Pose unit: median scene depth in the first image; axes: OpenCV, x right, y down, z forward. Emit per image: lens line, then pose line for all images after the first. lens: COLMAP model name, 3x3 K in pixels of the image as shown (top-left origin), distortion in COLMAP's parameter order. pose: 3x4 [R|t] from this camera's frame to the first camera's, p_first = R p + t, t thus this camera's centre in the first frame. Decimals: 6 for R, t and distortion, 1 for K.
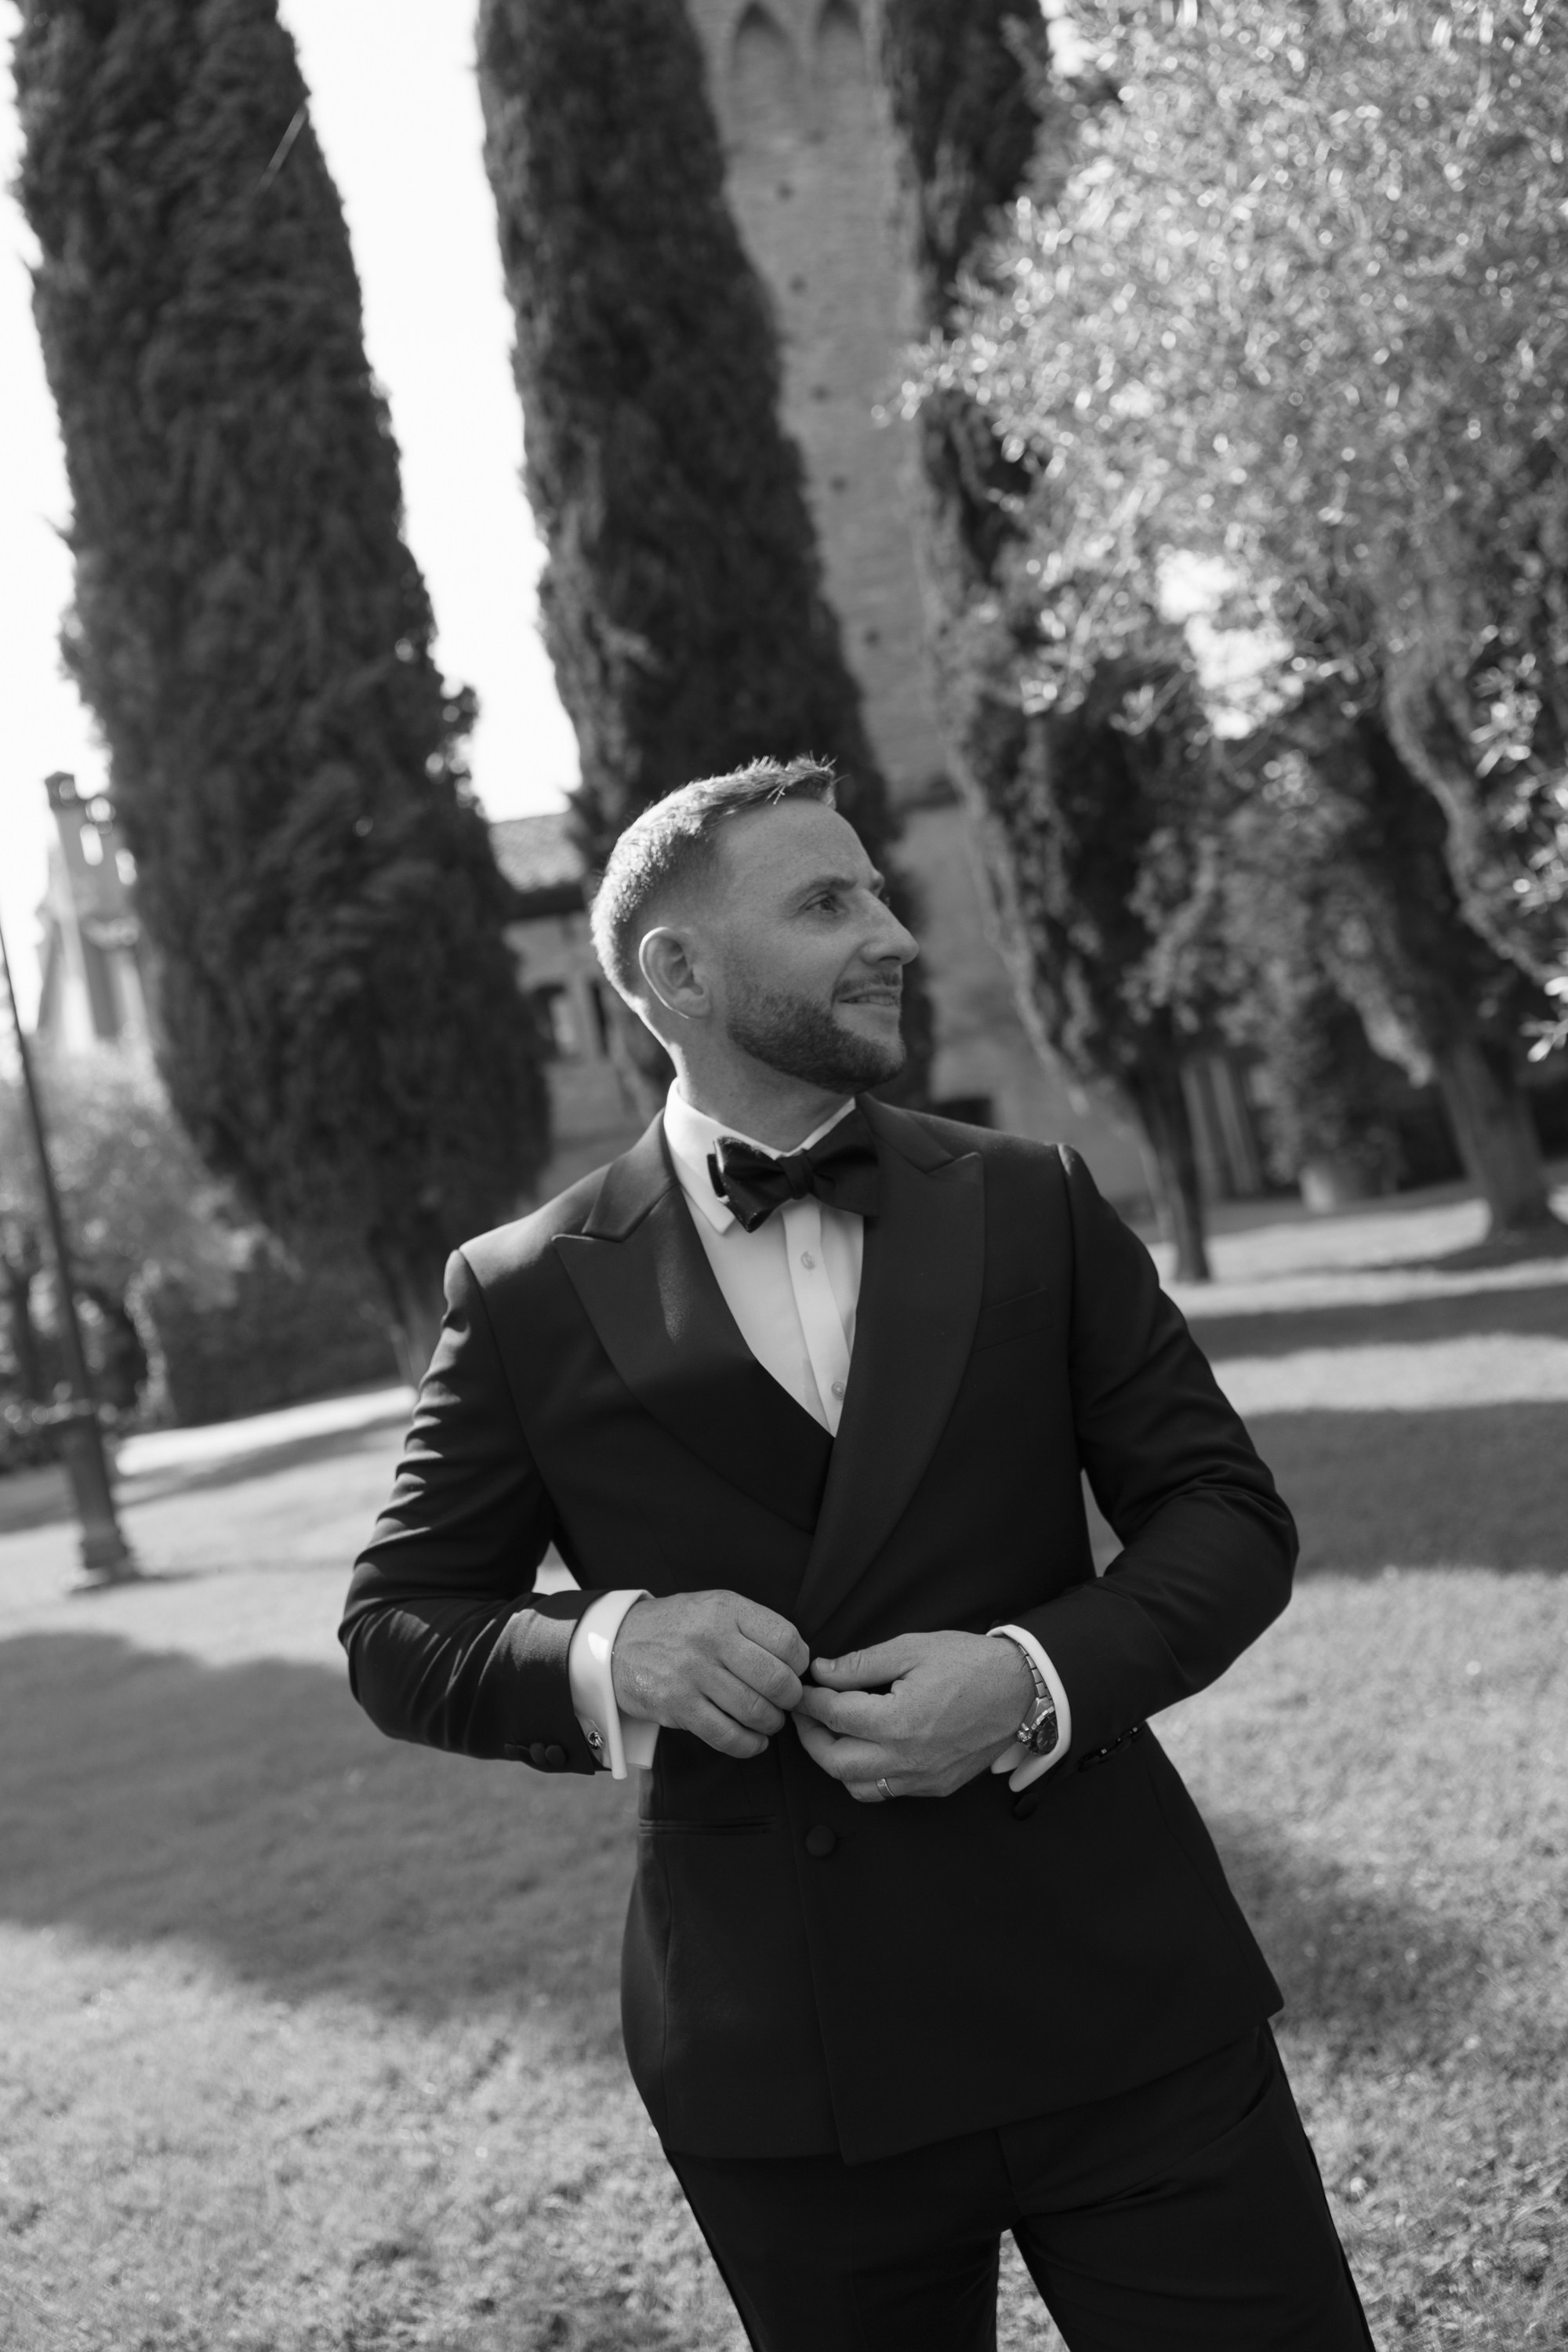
lens RADIAL K [[2025.3, 0, 783.7], [0, 2025.3, 1176.4], [0, 0, 1]] dist [-0.001916, 0.004865]
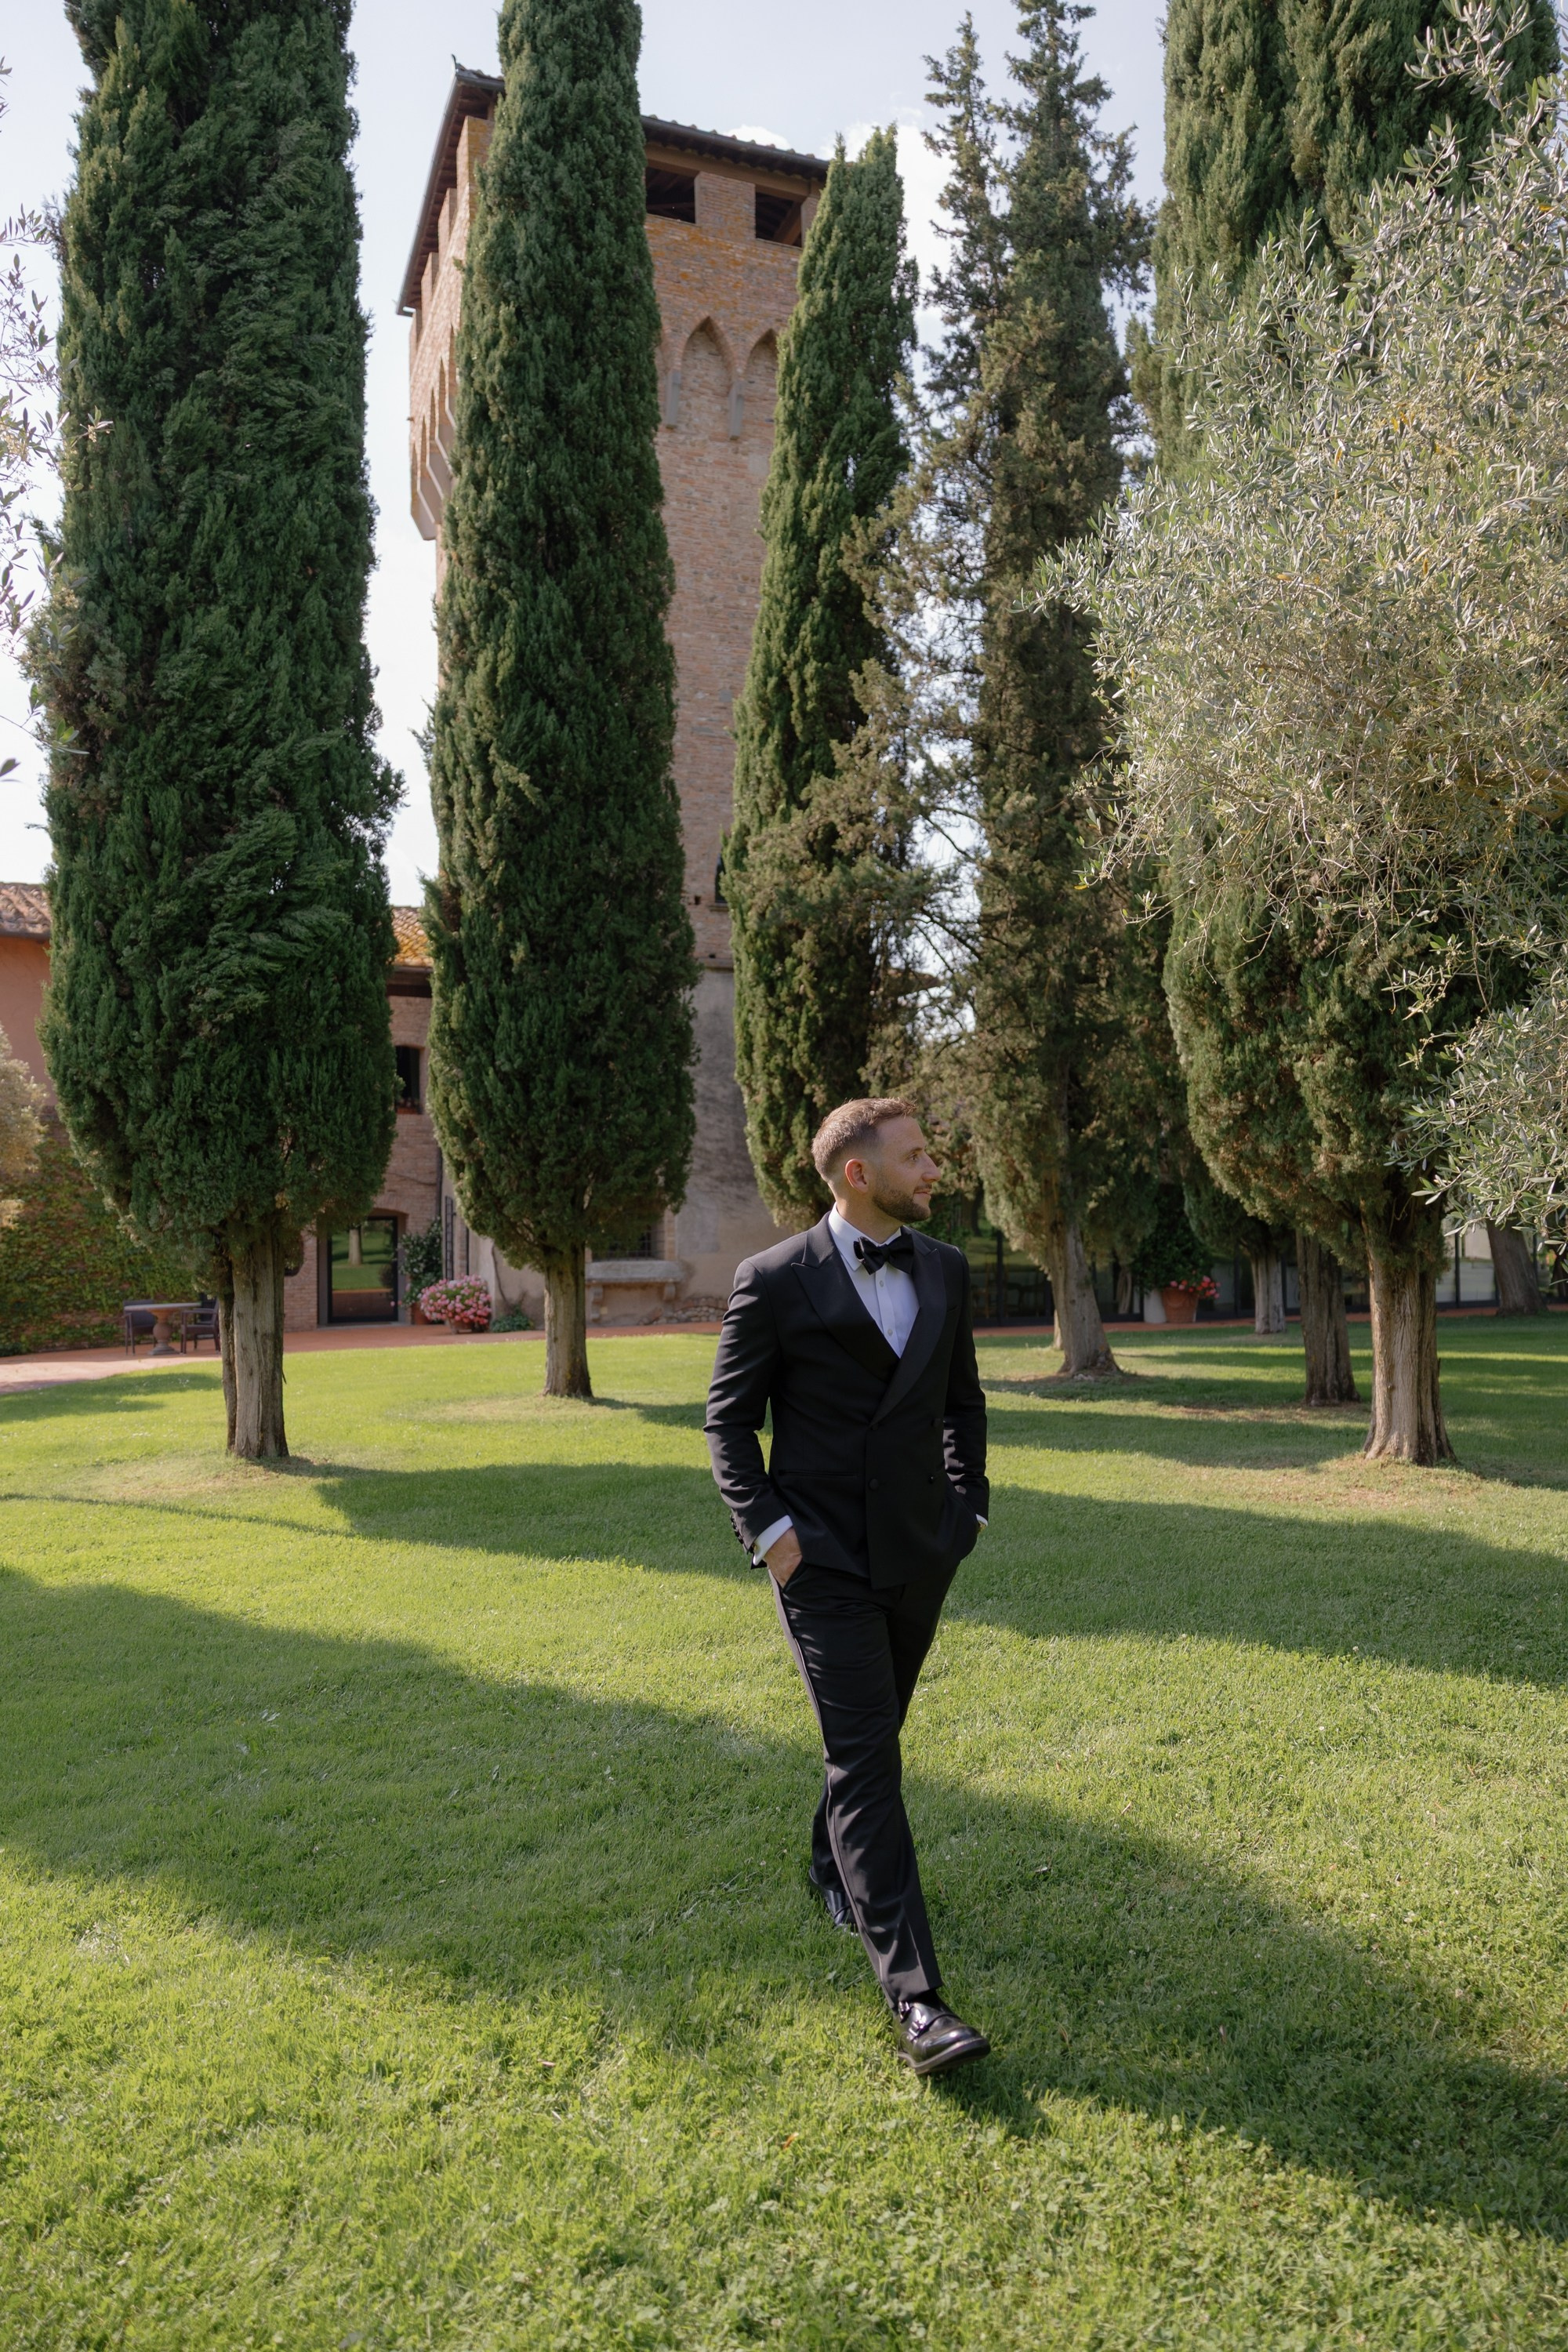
lens RADIAL K [[1544.4, 0, 790.9], [0, 1544.4, 1249.0], [0, 0, 1]] dist [0.002155, -0.001784]
pose [[0.951789, 0.173718, 0.252823, -0.123806], [-0.169950, 0.984764, -0.036843, 0.022361], [-0.255371, -0.007900, 0.966811, 0.087280]]
